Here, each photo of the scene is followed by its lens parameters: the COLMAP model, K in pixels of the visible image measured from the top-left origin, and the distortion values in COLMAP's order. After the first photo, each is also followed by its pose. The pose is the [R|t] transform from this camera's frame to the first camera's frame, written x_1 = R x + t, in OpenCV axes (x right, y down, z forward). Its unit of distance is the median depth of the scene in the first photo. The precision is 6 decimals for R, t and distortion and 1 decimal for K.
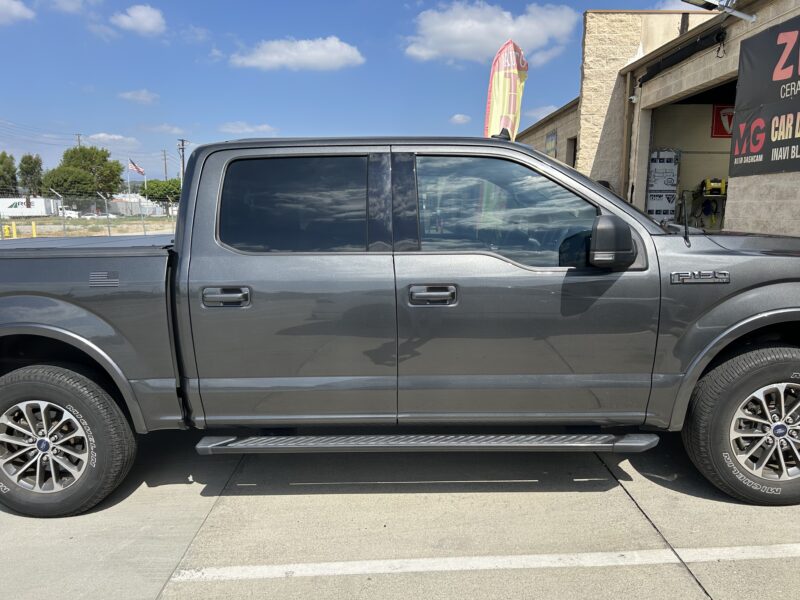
lens RADIAL K [[593.9, 0, 404.0], [0, 593.9, 297.3], [0, 0, 1]] dist [0.031676, -0.033644]
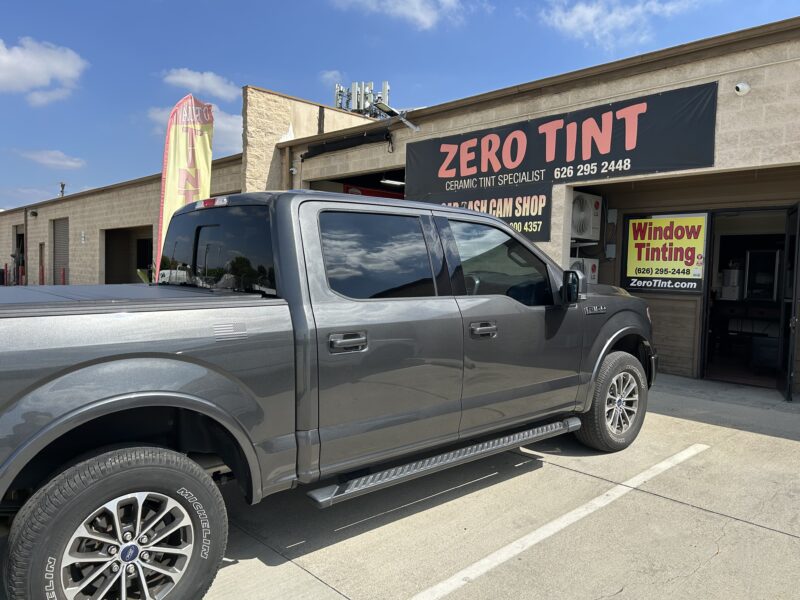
lens RADIAL K [[593.9, 0, 397.8], [0, 593.9, 302.5], [0, 0, 1]] dist [0.031676, -0.033644]
pose [[0.737395, -0.017159, 0.675244, -0.320506], [0.074280, 0.995674, -0.055815, -0.002002], [-0.671365, 0.091315, 0.735479, 0.063457]]
